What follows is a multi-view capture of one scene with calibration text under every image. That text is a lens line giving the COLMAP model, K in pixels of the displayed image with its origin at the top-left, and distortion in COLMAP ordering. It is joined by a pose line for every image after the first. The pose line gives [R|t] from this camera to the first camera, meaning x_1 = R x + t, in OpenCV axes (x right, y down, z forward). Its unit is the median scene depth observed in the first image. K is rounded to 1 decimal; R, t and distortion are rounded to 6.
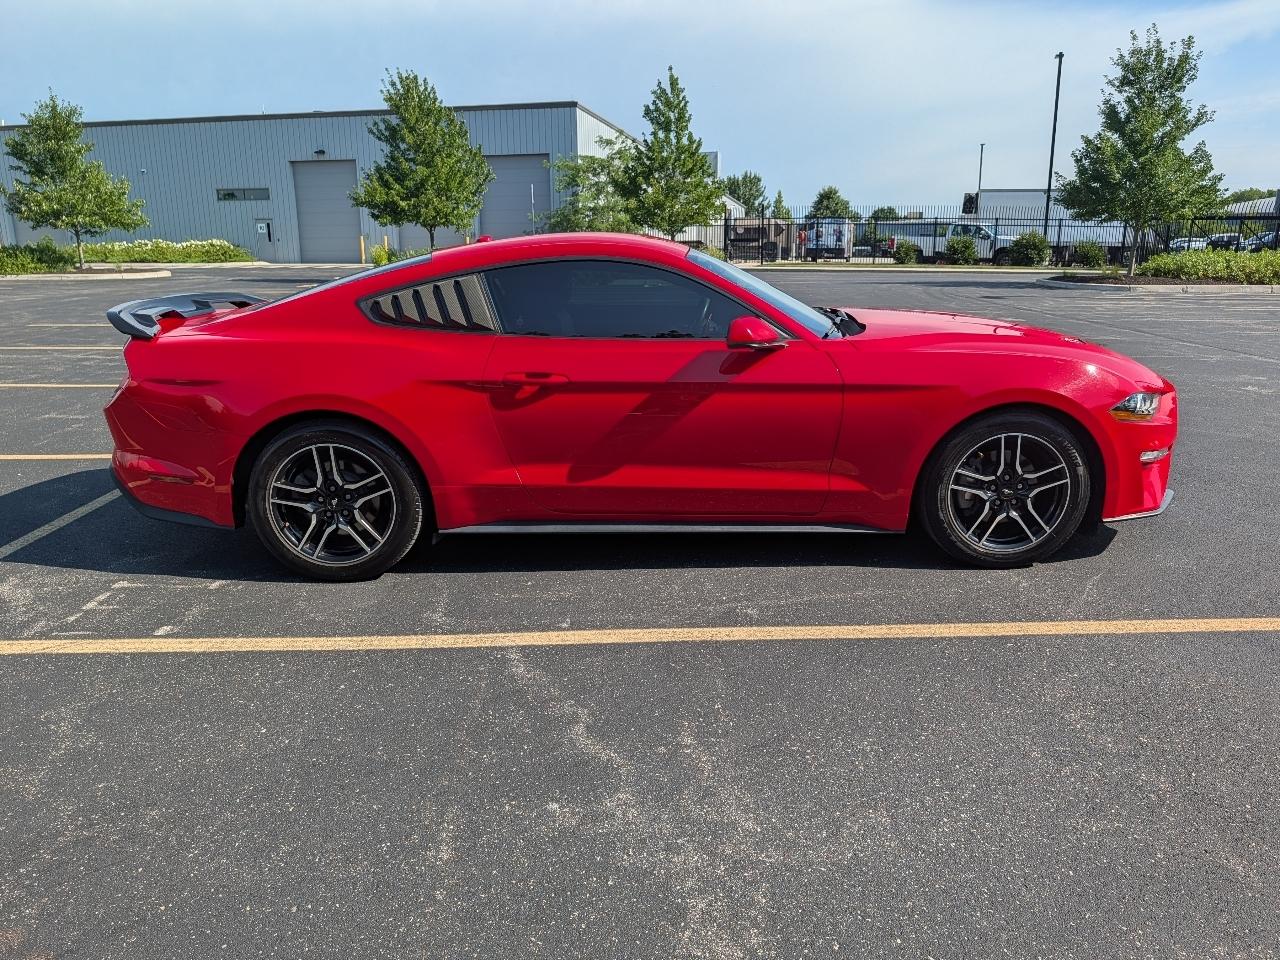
lens RADIAL K [[922.3, 0, 651.2], [0, 922.3, 482.4], [0, 0, 1]] dist [0.008601, -0.010707]
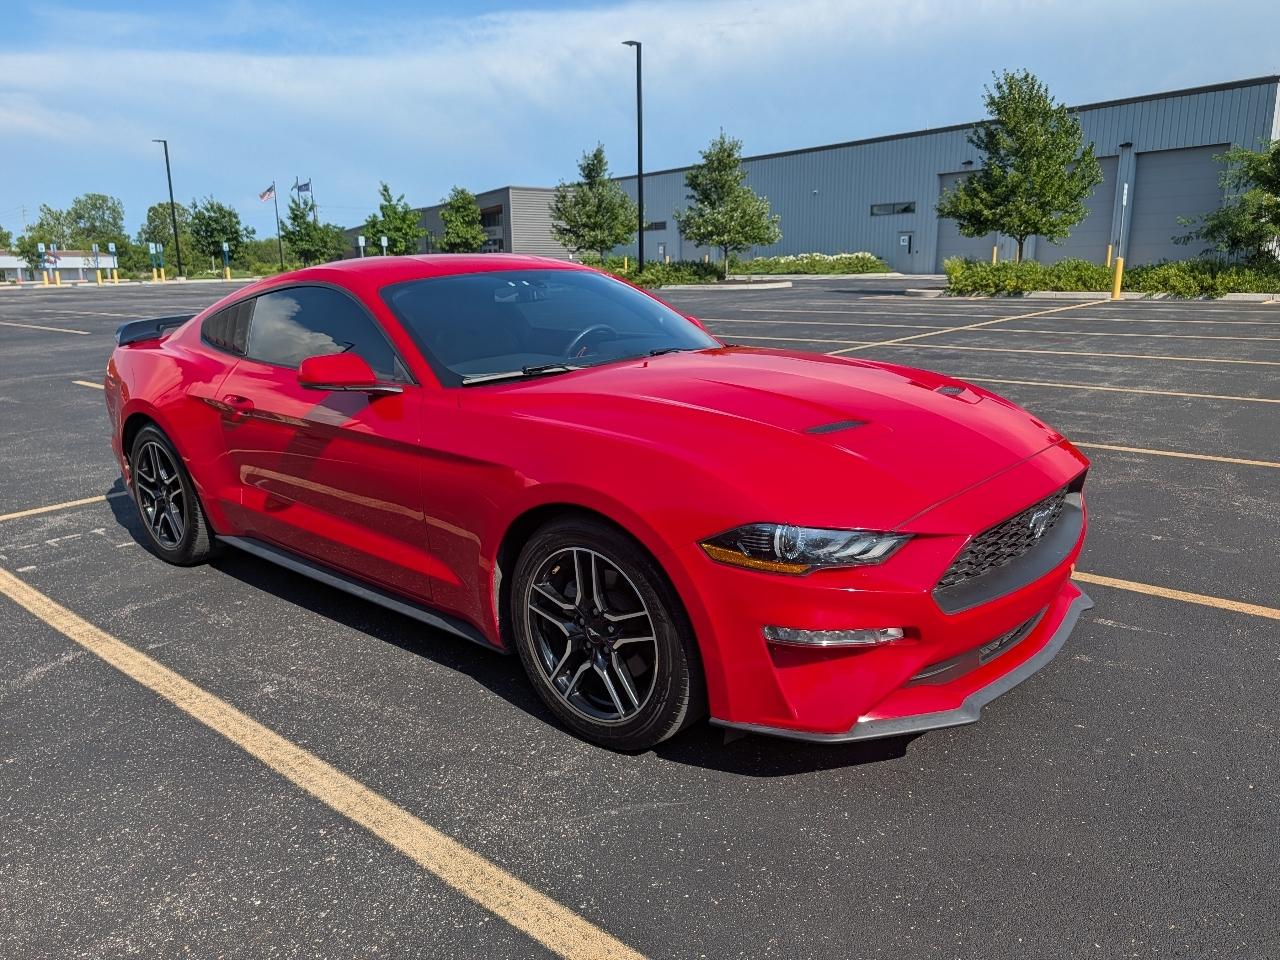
lens RADIAL K [[922.3, 0, 642.1], [0, 922.3, 479.4], [0, 0, 1]] dist [0.008601, -0.010707]
pose [[0.747420, 0.144920, -0.648353, 0.114121], [-0.153617, 0.987170, 0.043563, -0.018617], [0.646348, 0.067038, 0.760093, 0.068417]]
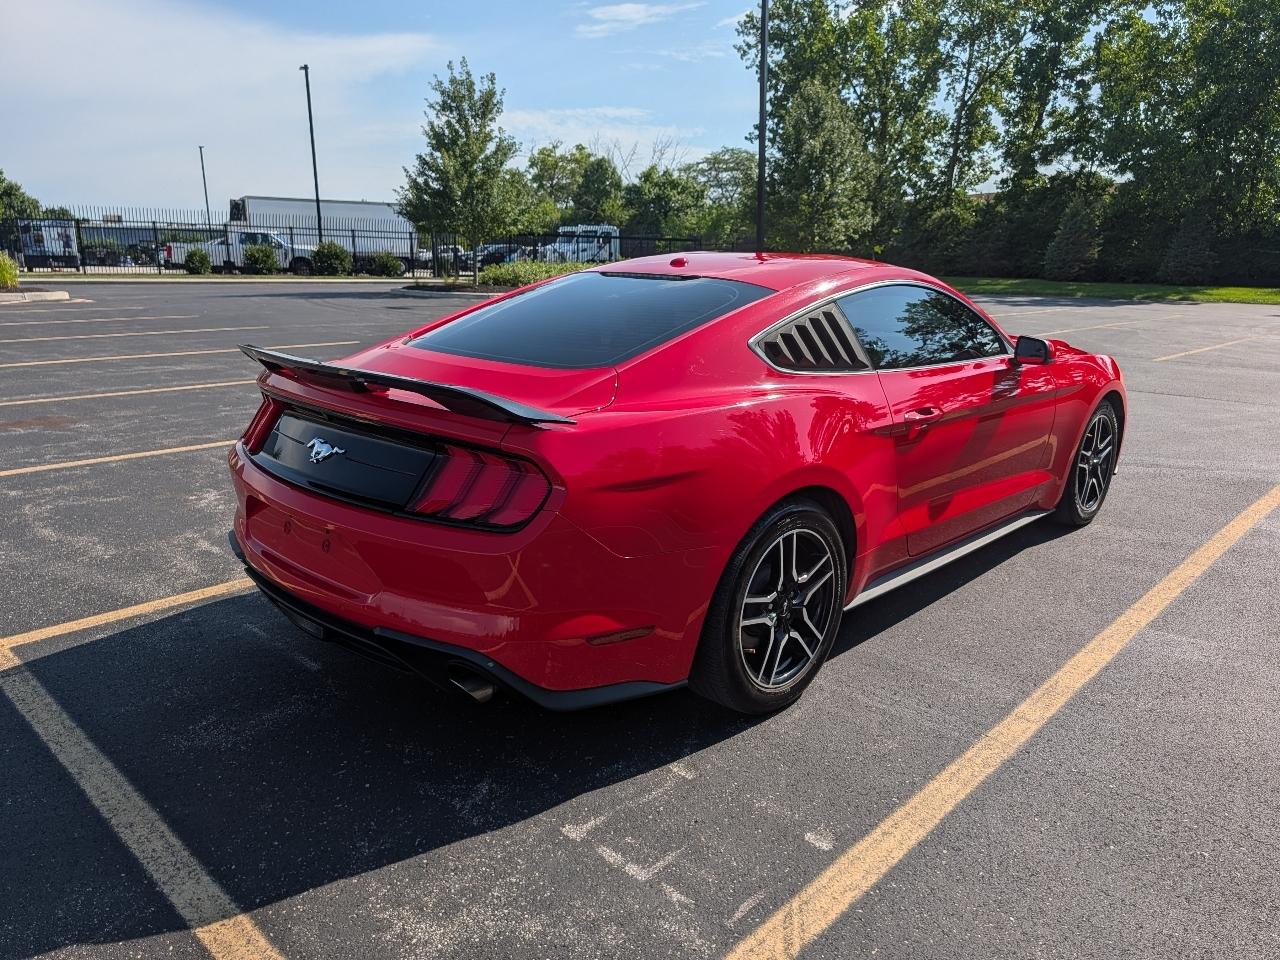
lens RADIAL K [[922.3, 0, 669.1], [0, 922.3, 482.7], [0, 0, 1]] dist [0.008601, -0.010707]
pose [[0.690659, -0.164537, 0.704214, -0.140520], [0.170237, 0.983400, 0.062807, -0.021618], [-0.702858, 0.076505, 0.707204, 0.078144]]
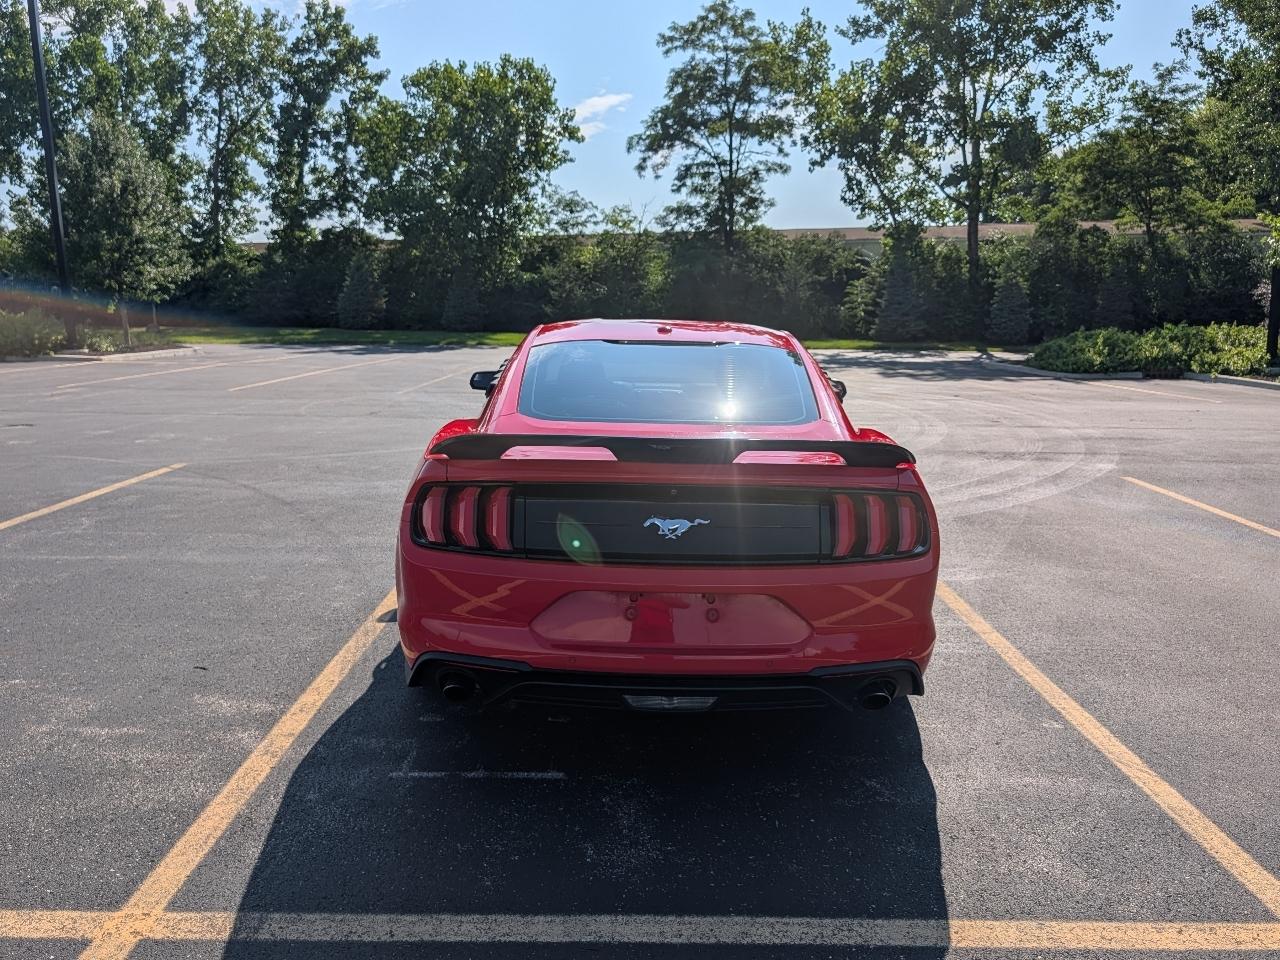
lens RADIAL K [[922.3, 0, 658.8], [0, 922.3, 474.6], [0, 0, 1]] dist [0.008601, -0.010707]
pose [[-0.003314, -0.173251, 0.984872, -0.198242], [0.242216, 0.955411, 0.168883, -0.050315], [-0.970217, 0.239111, 0.038798, 0.180106]]
